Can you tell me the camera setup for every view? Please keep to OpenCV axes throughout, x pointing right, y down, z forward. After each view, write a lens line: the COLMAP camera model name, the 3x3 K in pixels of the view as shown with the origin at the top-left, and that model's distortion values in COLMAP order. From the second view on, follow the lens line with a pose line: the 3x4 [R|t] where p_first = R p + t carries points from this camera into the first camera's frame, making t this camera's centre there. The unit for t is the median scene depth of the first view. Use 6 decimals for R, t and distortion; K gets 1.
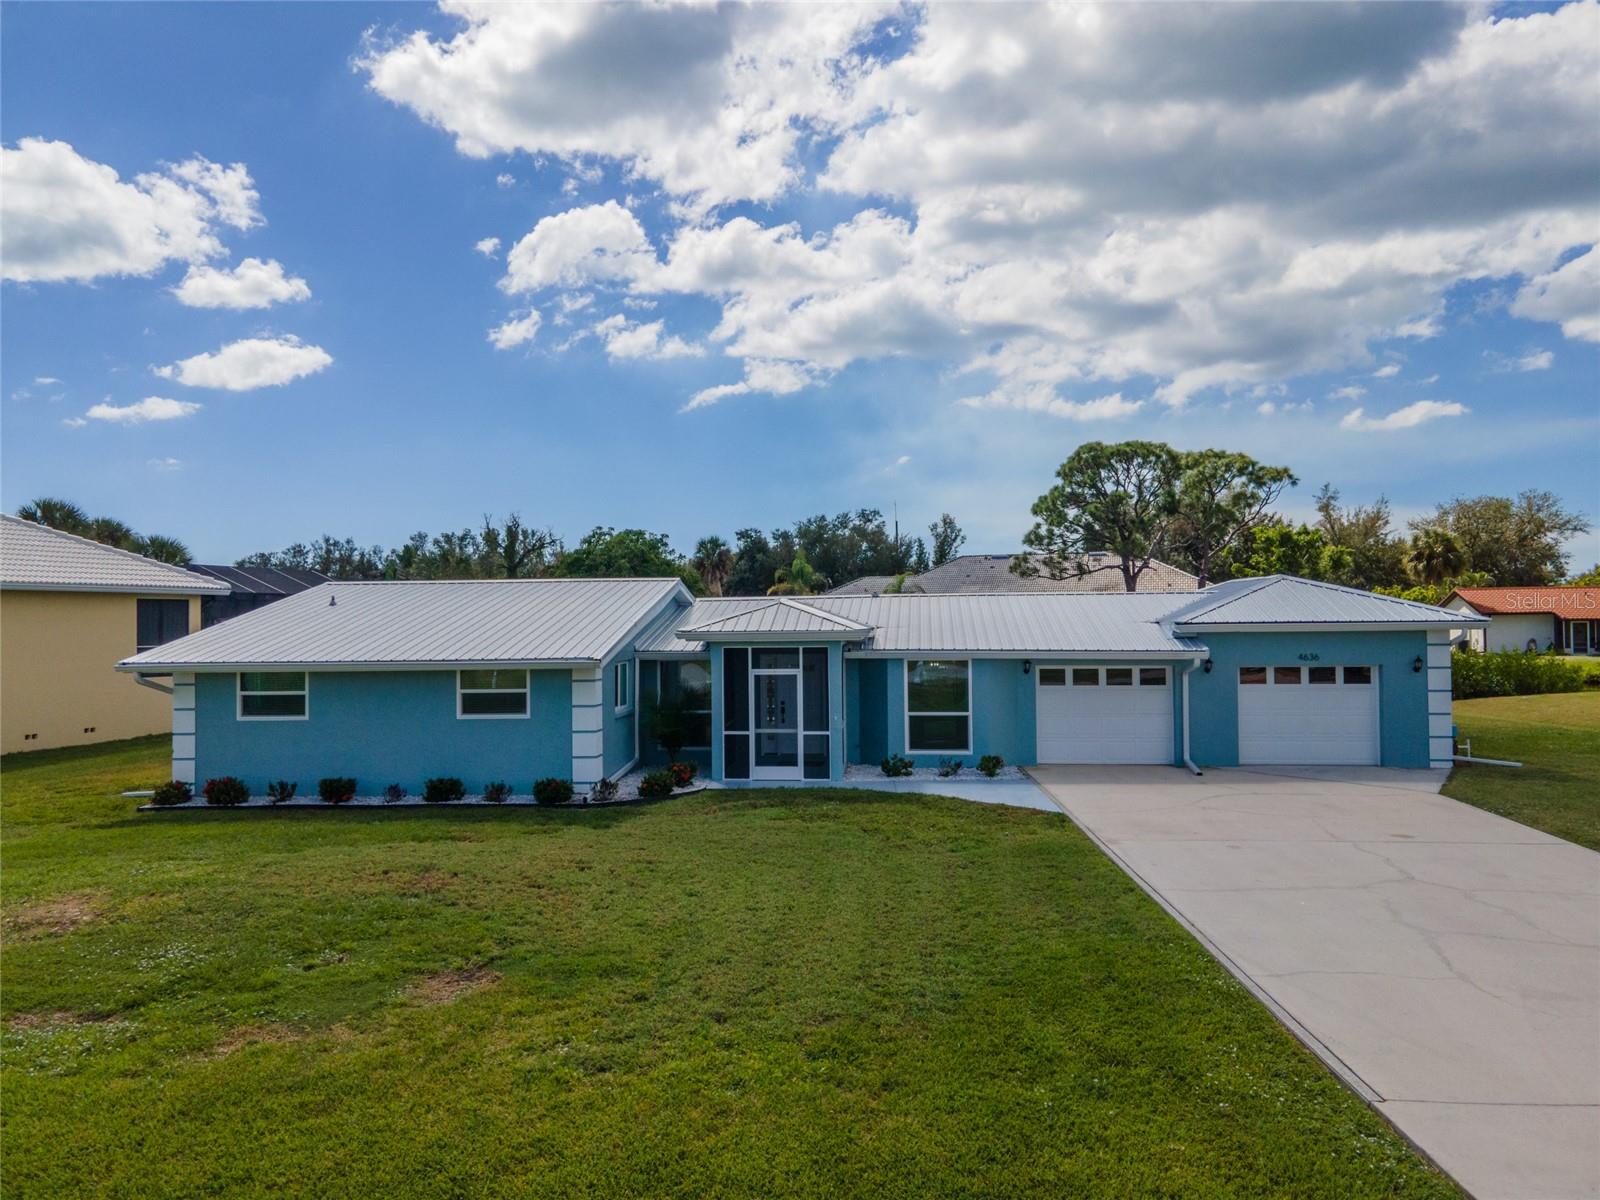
lens RADIAL K [[1173.8, 0, 800.0], [0, 1173.8, 600.0], [0, 0, 1]] dist [0.041765, 0.004167]
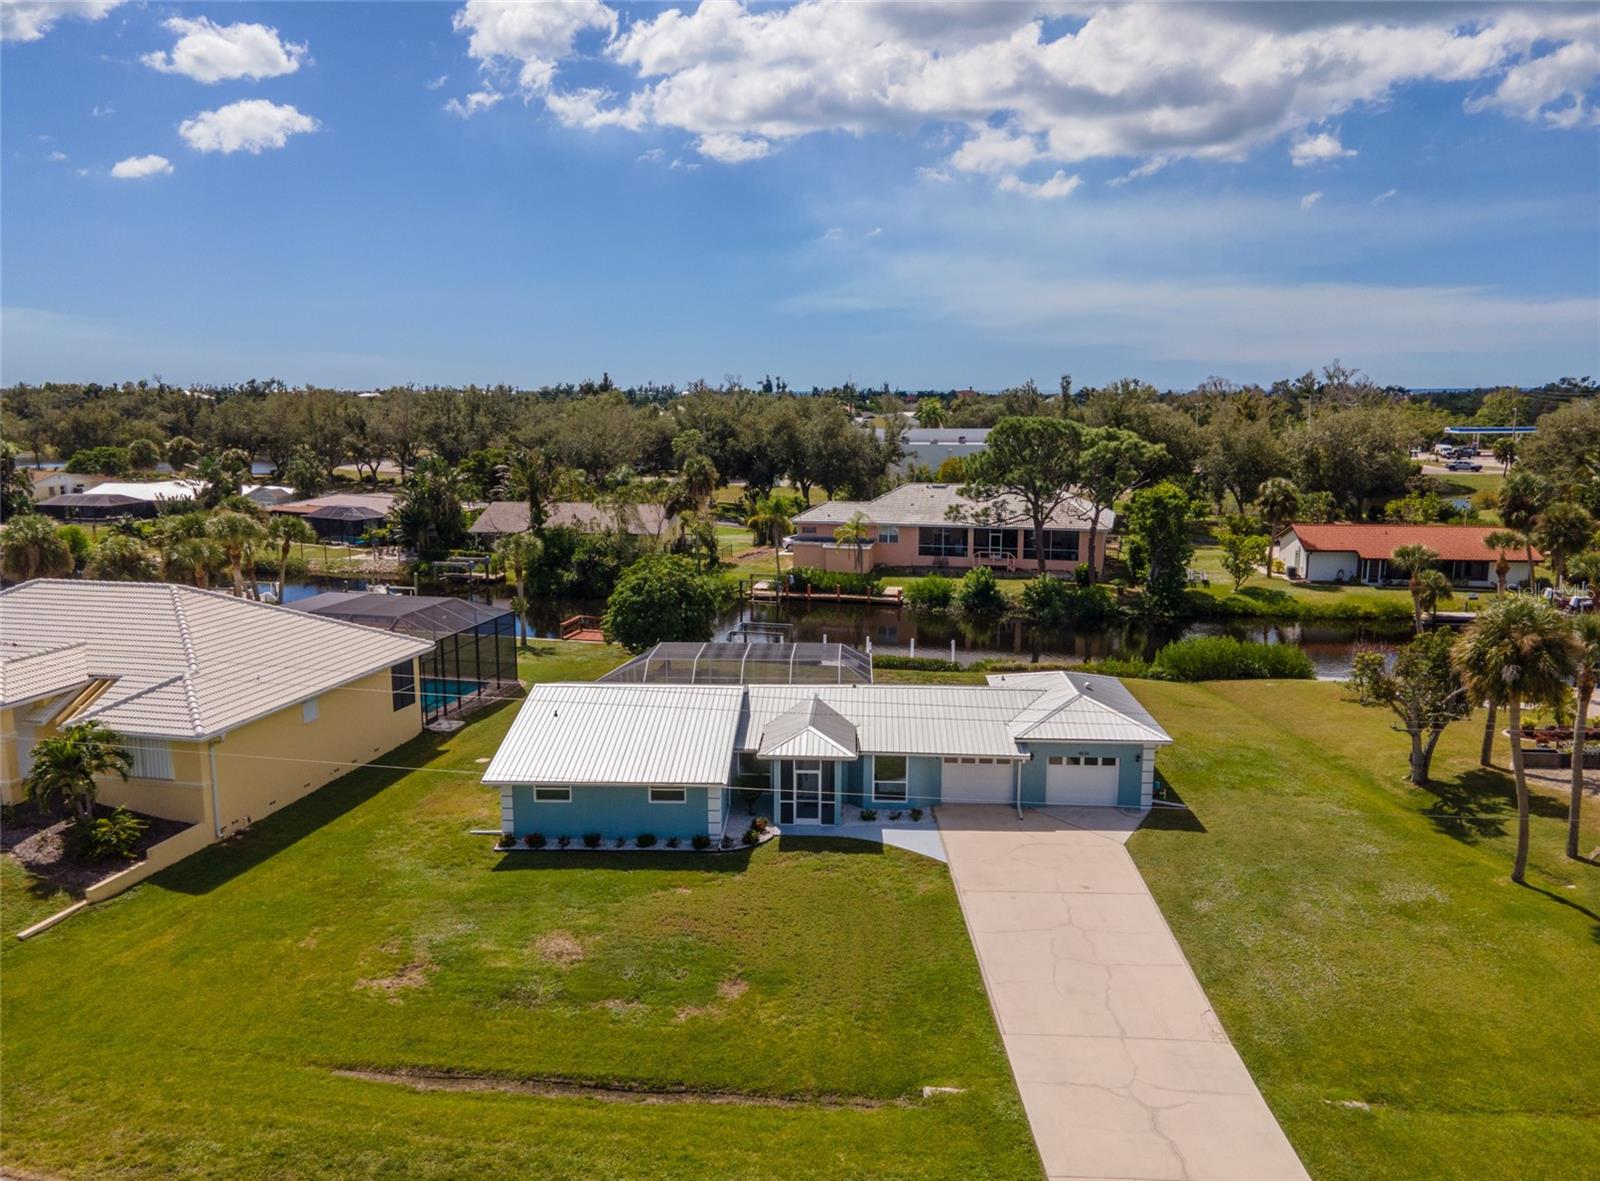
lens RADIAL K [[1189.0, 0, 800.0], [0, 1189.0, 590.5], [0, 0, 1]] dist [0.022624, 0.043868]
pose [[0.998747, 0.006872, 0.049564, -0.132320], [-0.015678, 0.983625, 0.179544, -0.583692], [-0.047518, -0.180097, 0.982500, -0.871544]]
